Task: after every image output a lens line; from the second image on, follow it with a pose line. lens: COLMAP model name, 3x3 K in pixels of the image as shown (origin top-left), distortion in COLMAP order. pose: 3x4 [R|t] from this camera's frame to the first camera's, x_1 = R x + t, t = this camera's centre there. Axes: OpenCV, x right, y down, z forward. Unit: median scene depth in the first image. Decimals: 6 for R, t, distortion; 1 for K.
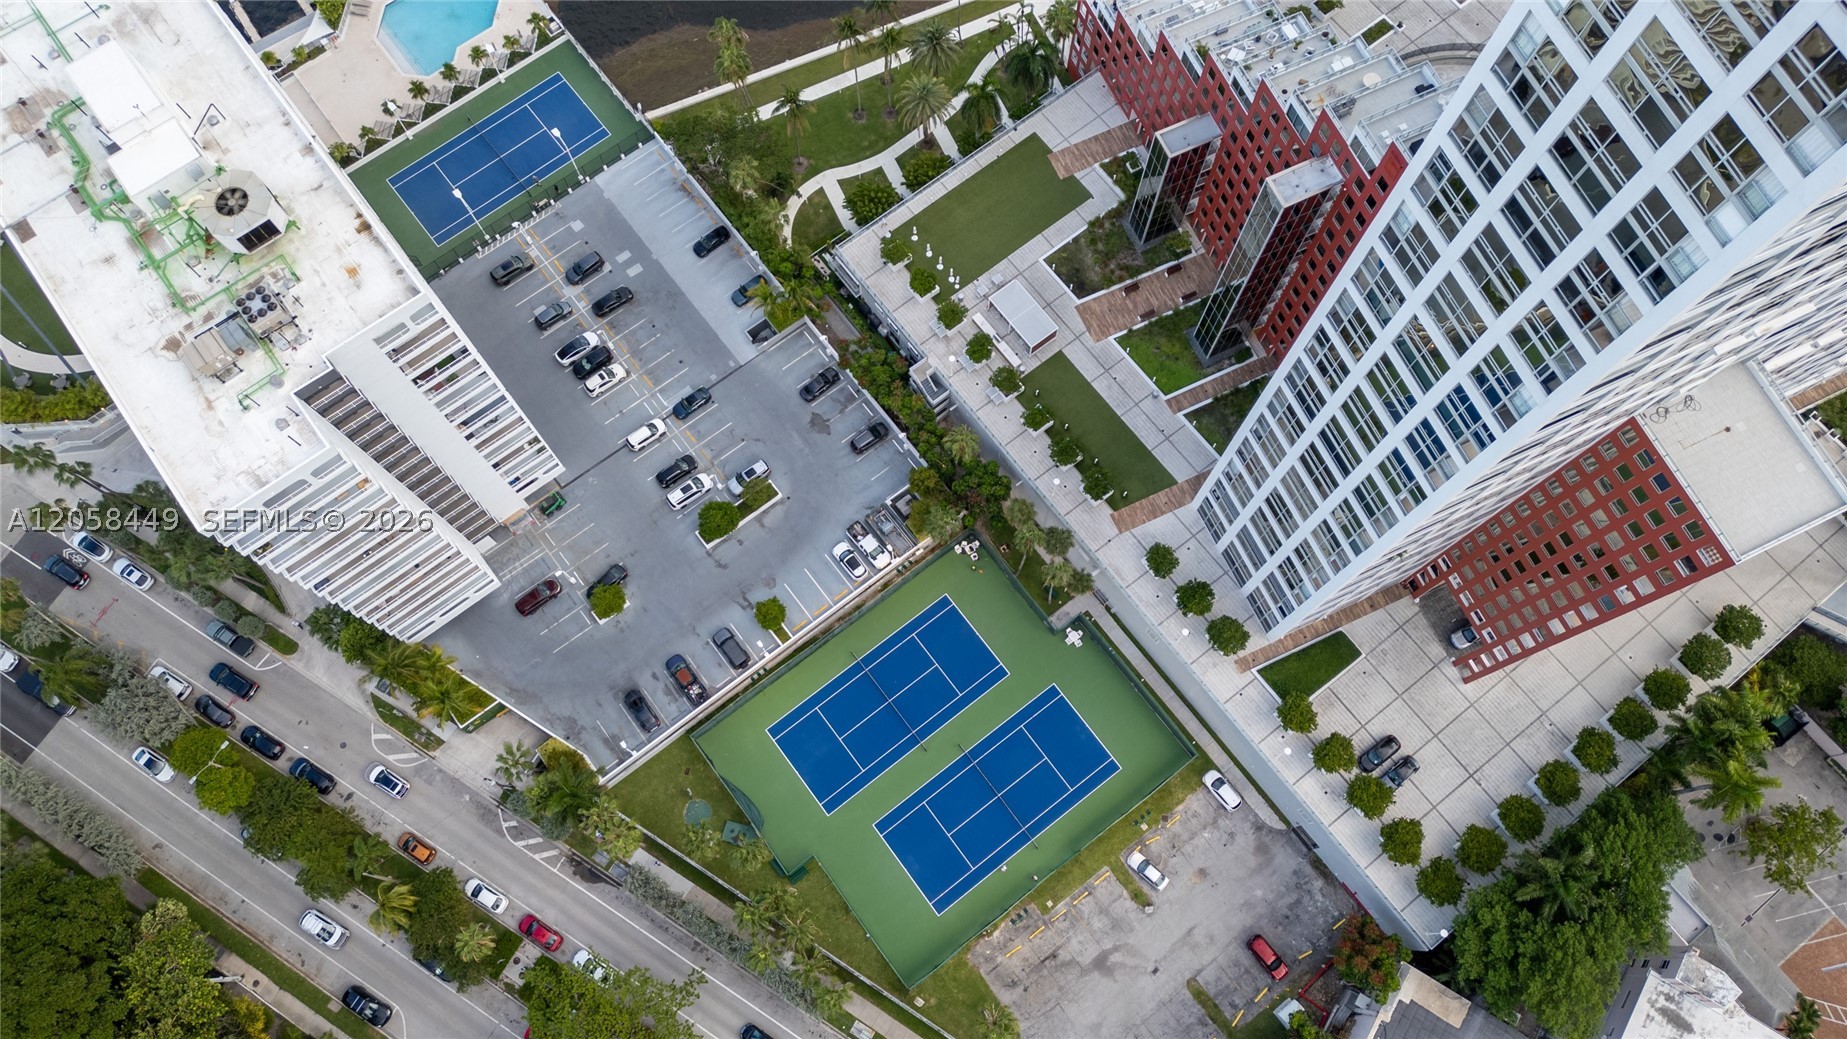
lens RADIAL K [[1302.2, 0, 923.5], [0, 1302.2, 519.5], [0, 0, 1]] dist [0.100988, -0.115386]
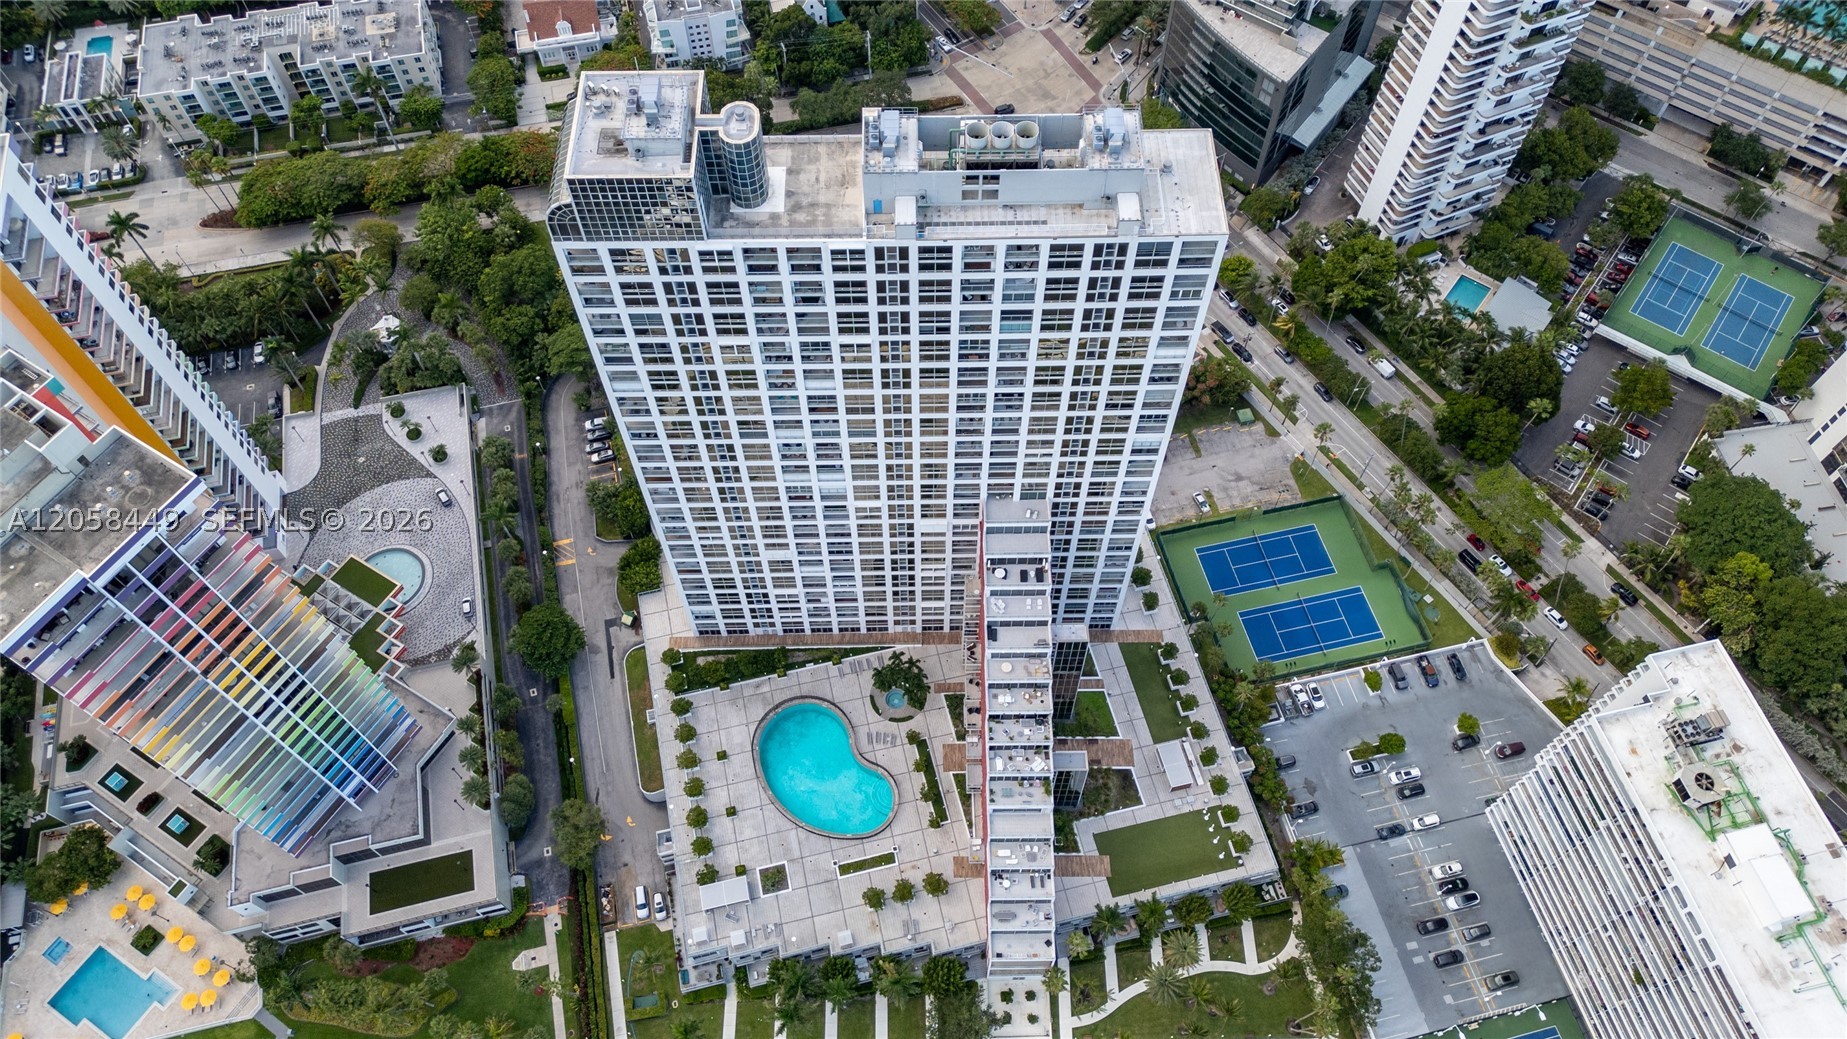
lens RADIAL K [[1302.2, 0, 923.5], [0, 1302.2, 519.5], [0, 0, 1]] dist [0.100988, -0.115386]
pose [[-0.911919, -0.354883, 0.206062, 0.130256], [0.390787, -0.597718, 0.700013, -1.180304], [-0.125256, 0.718882, 0.683754, -0.228690]]
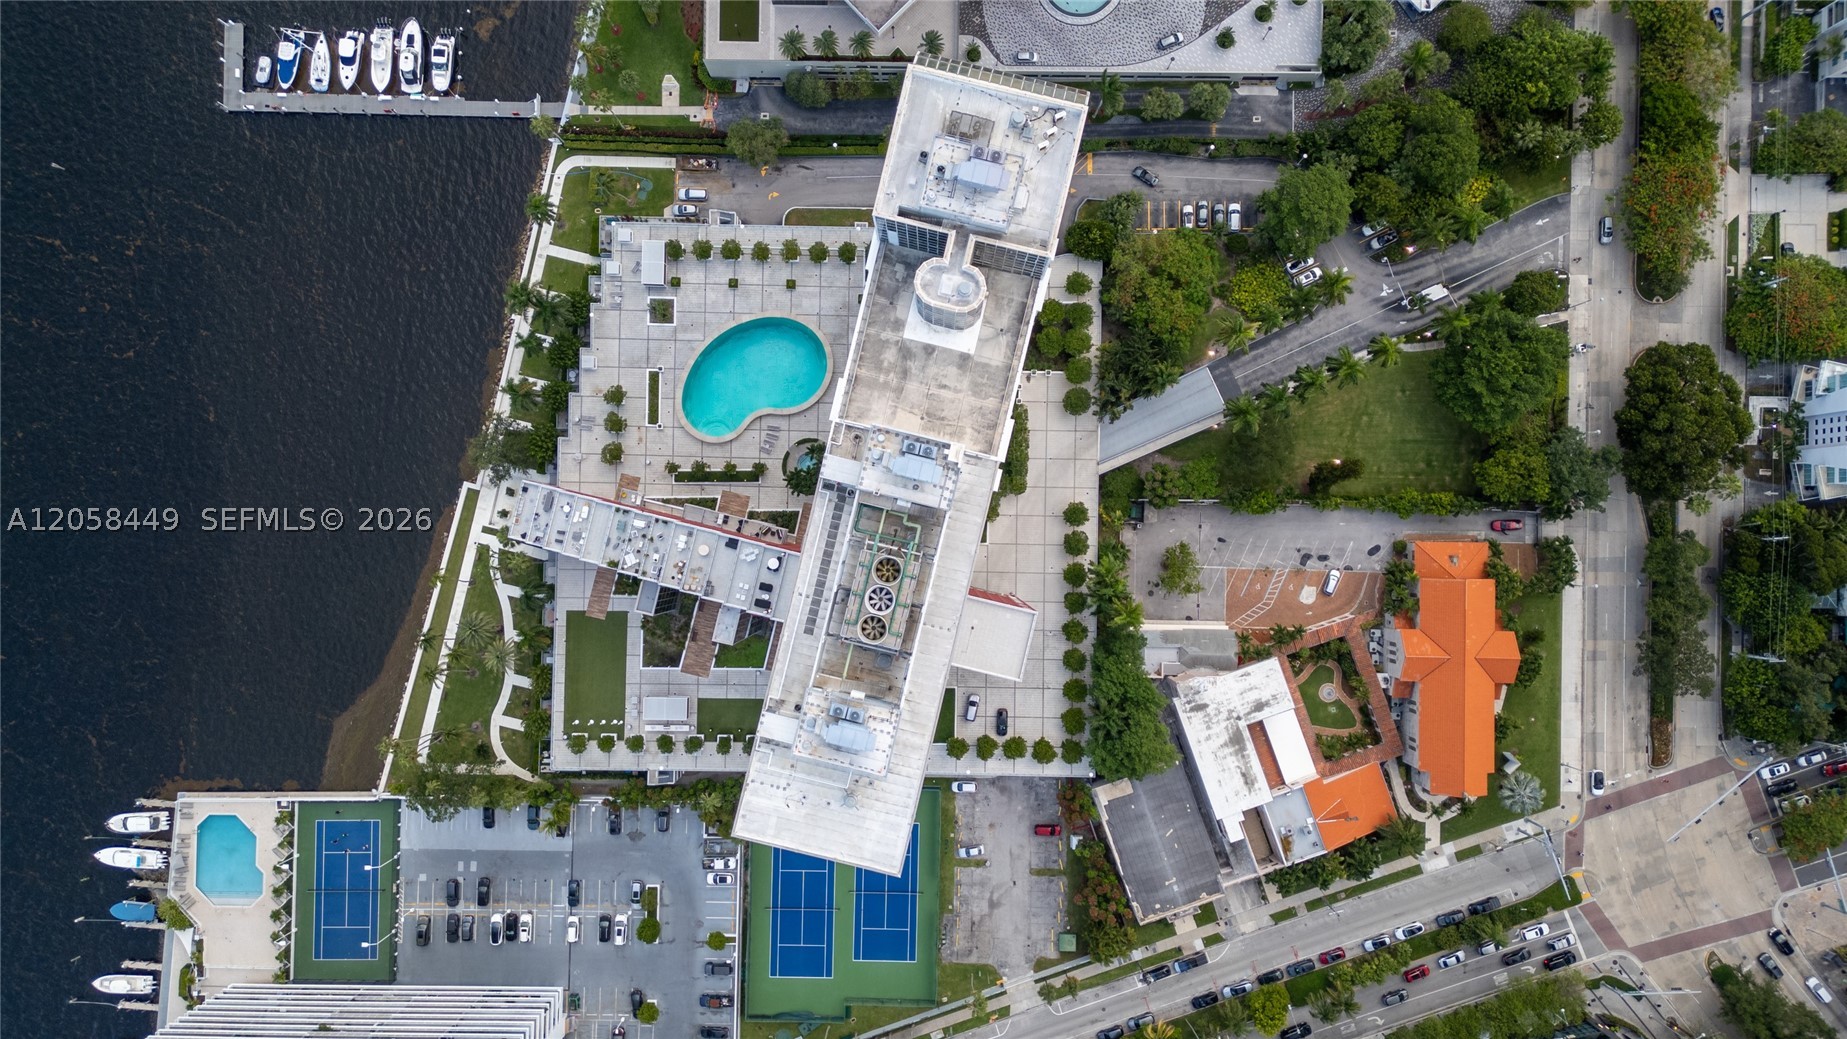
lens RADIAL K [[1302.2, 0, 923.5], [0, 1302.2, 519.5], [0, 0, 1]] dist [0.100988, -0.115386]
pose [[0.625063, -0.780570, -0.002808, 0.453509], [0.749502, 0.599171, 0.281498, -0.504451], [-0.218047, -0.178059, 0.959558, -0.545050]]
